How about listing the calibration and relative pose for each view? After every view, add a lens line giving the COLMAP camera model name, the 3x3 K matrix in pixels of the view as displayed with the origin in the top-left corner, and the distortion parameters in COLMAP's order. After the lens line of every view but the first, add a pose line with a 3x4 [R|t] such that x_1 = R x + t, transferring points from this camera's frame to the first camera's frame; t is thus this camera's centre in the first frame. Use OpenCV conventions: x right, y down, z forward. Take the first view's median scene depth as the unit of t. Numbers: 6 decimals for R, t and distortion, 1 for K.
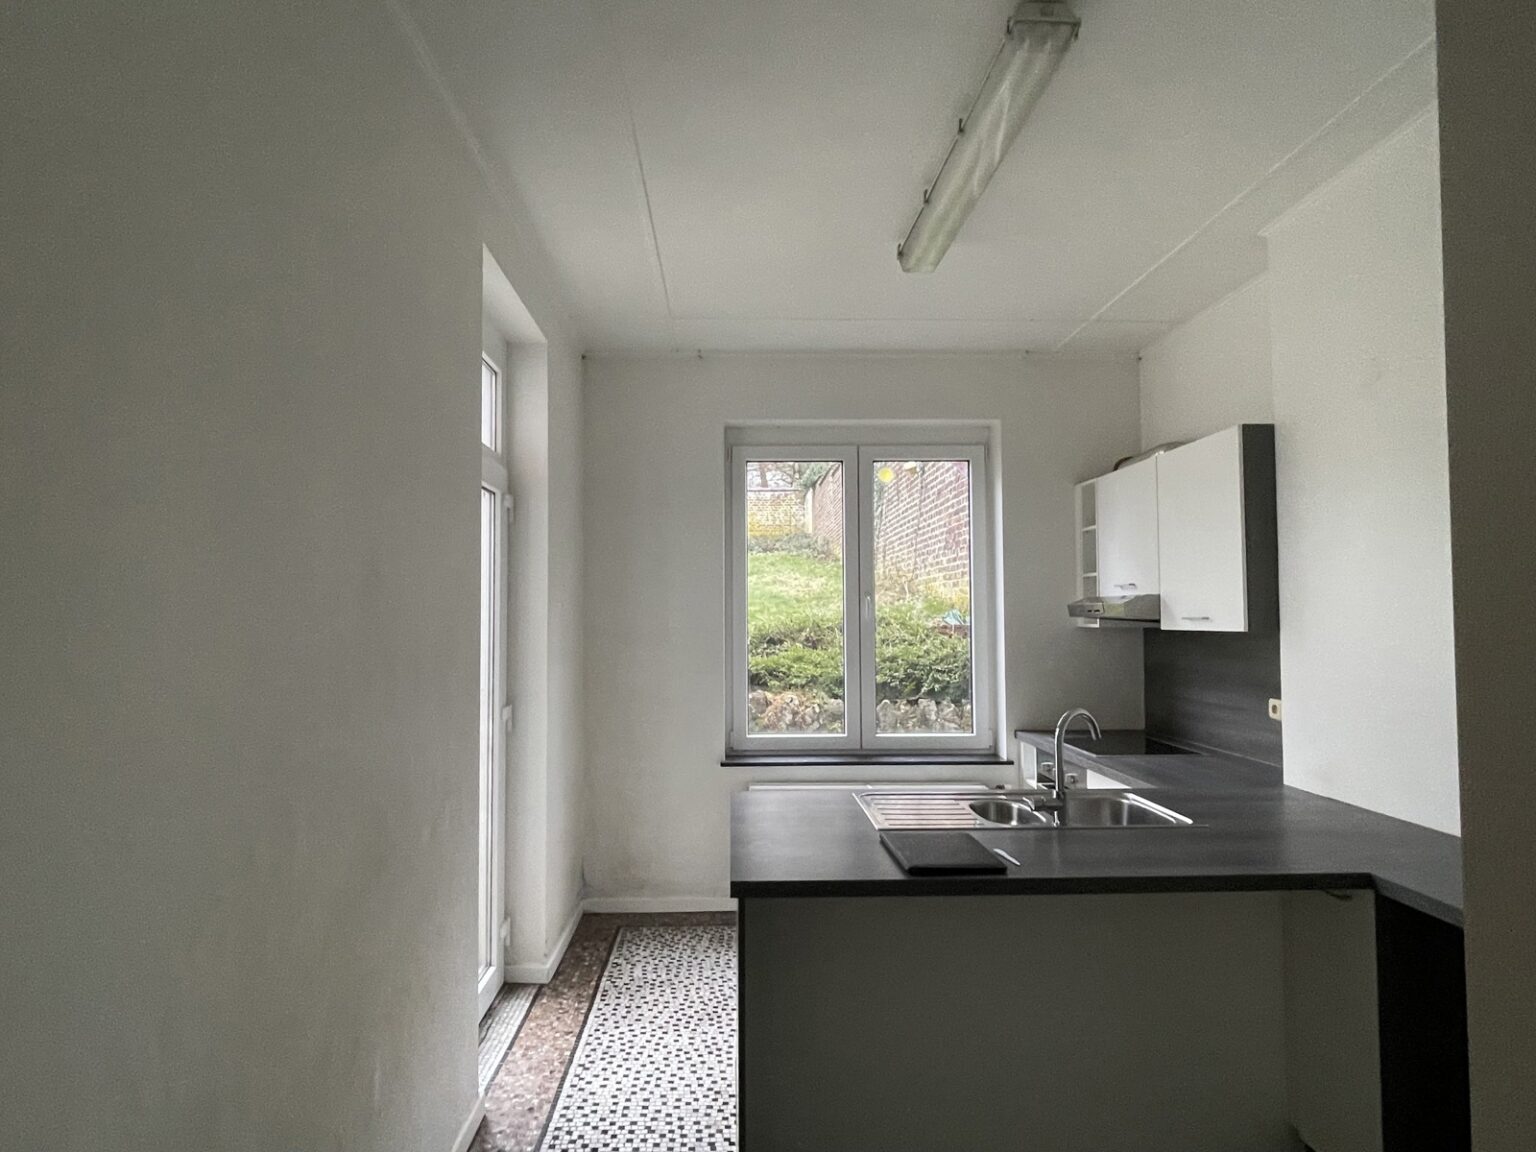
lens RADIAL K [[860.9, 0, 768.2], [0, 860.9, 580.2], [0, 0, 1]] dist [0.004432, -0.000053]
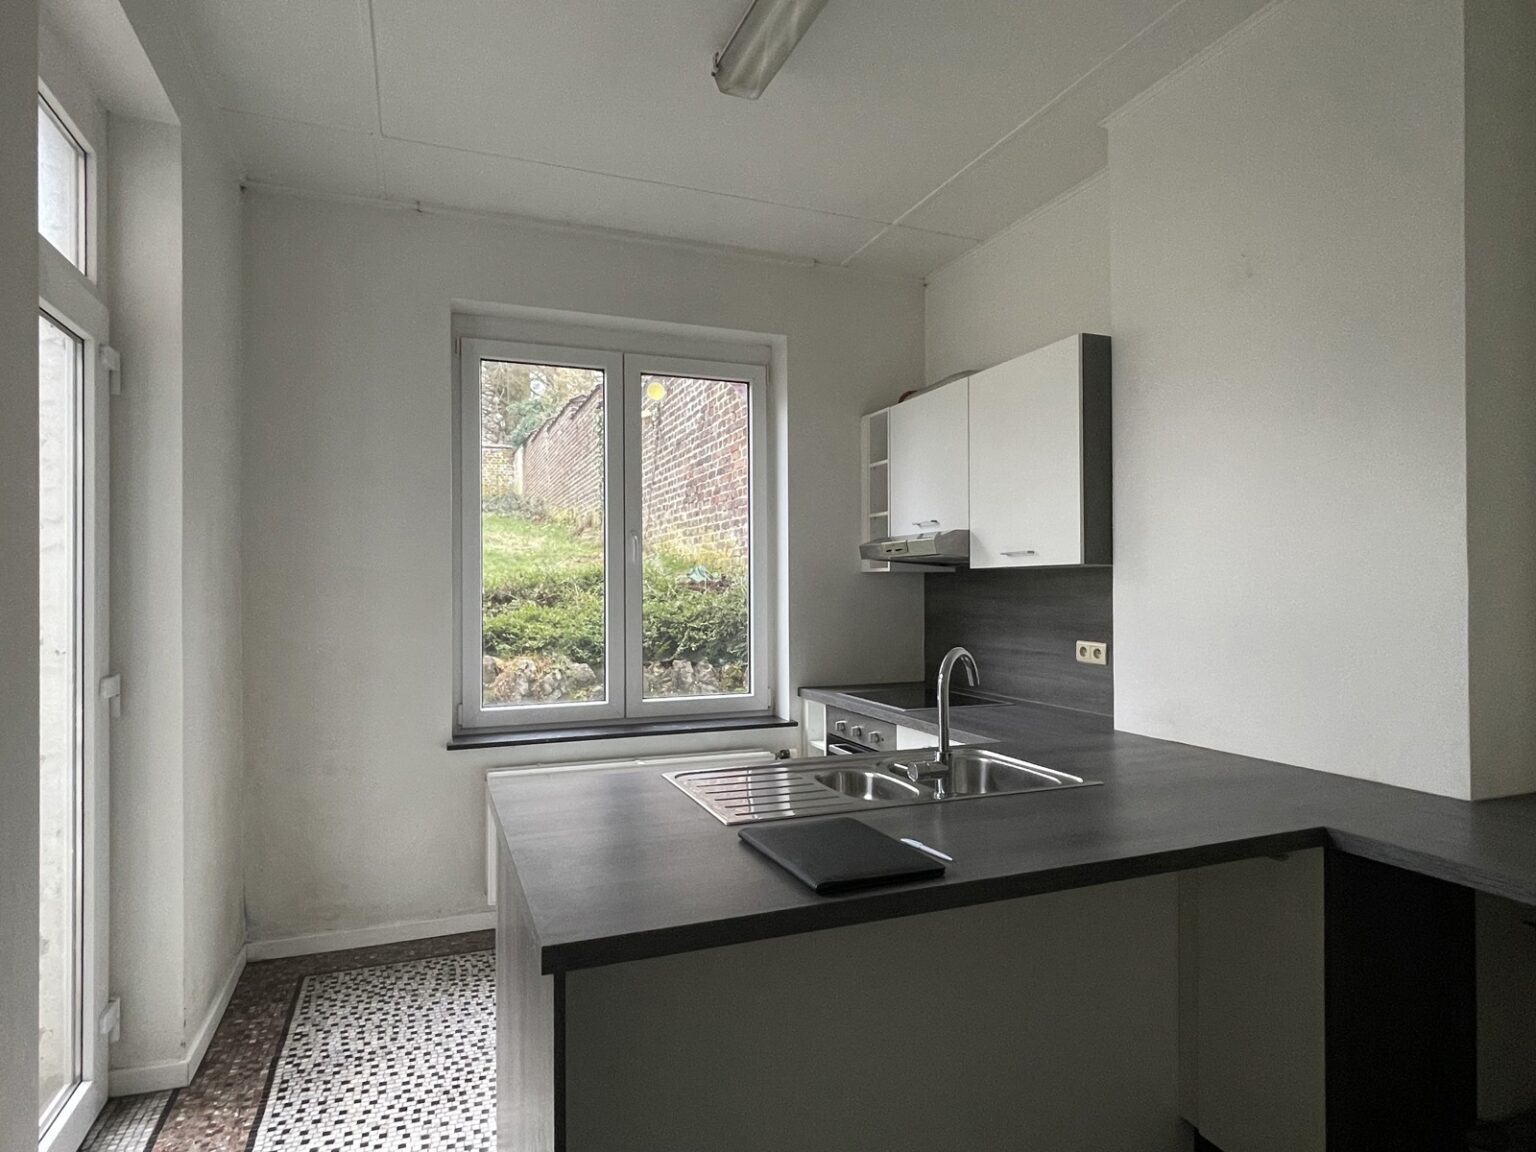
lens RADIAL K [[860.9, 0, 760.0], [0, 860.9, 578.0], [0, 0, 1]] dist [0.004432, -0.000053]
pose [[0.946152, 0.001784, 0.323719, -0.045000], [-0.011408, 0.999547, 0.027835, 0.041592], [-0.323523, -0.030029, 0.945744, 0.200265]]
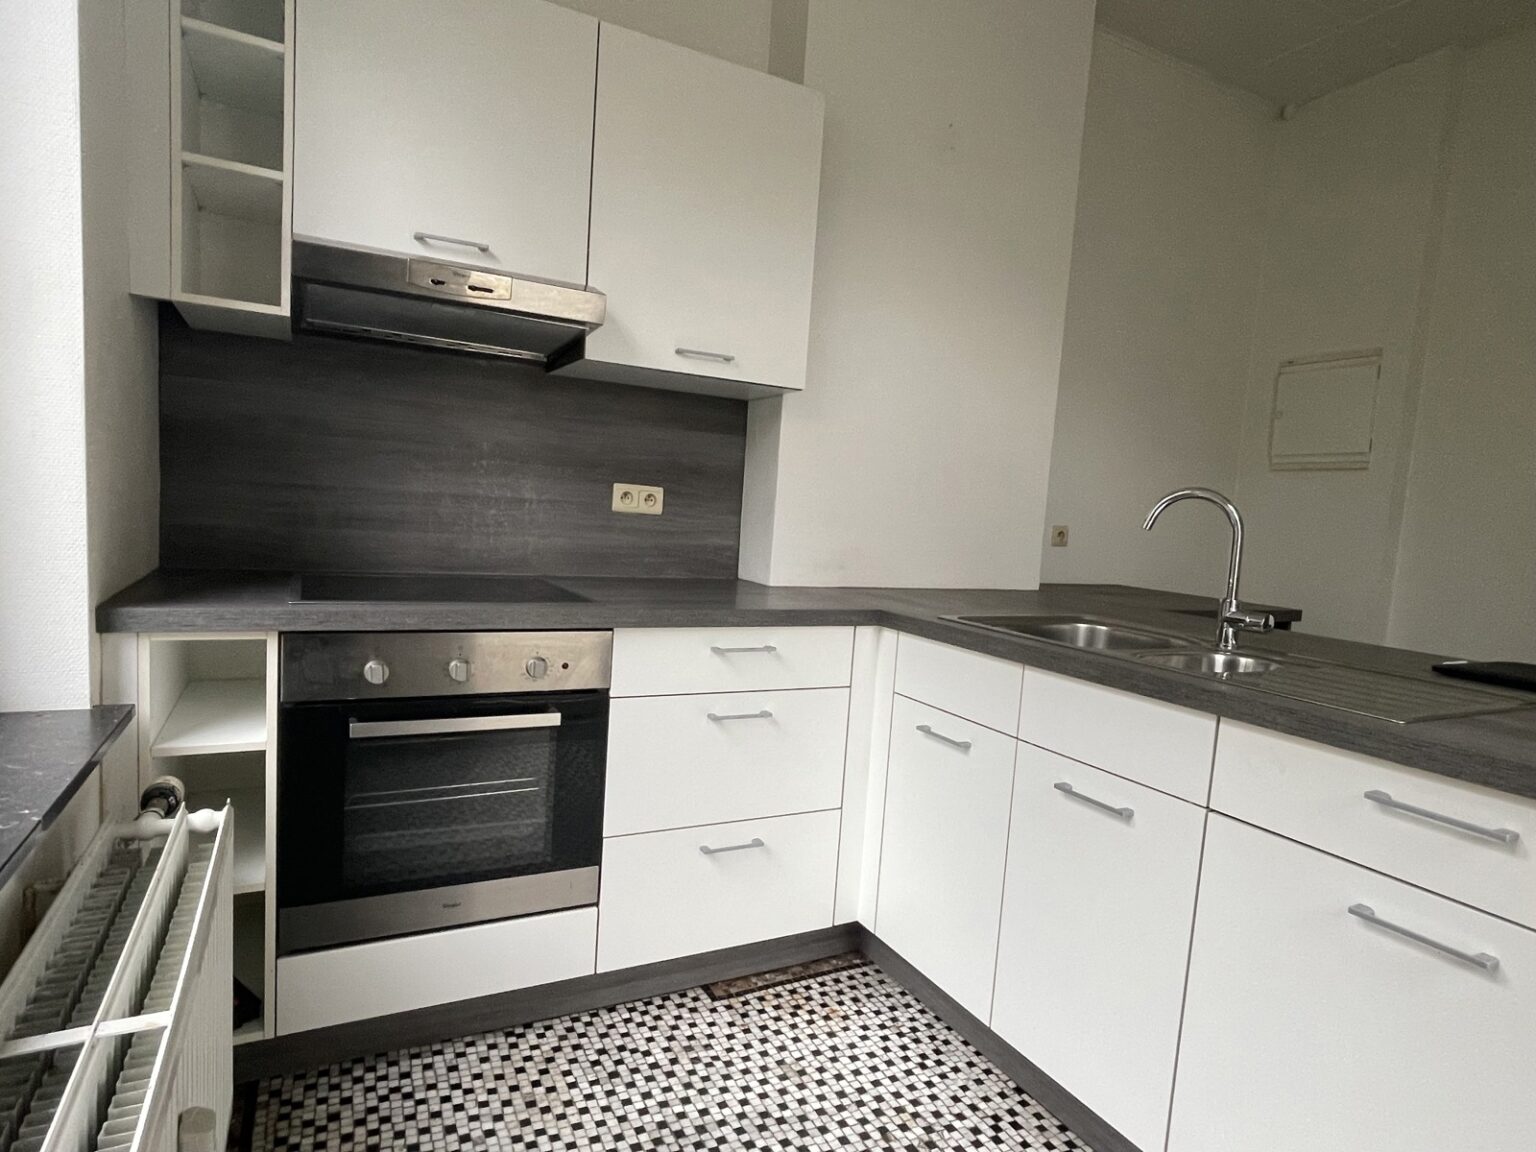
lens RADIAL K [[860.9, 0, 768.8], [0, 860.9, 581.1], [0, 0, 1]] dist [0.004432, -0.000053]
pose [[-0.424534, -0.103002, 0.899534, -0.092560], [-0.099427, 0.992803, 0.066758, 0.140221], [-0.899936, -0.061098, -0.431720, 1.053775]]
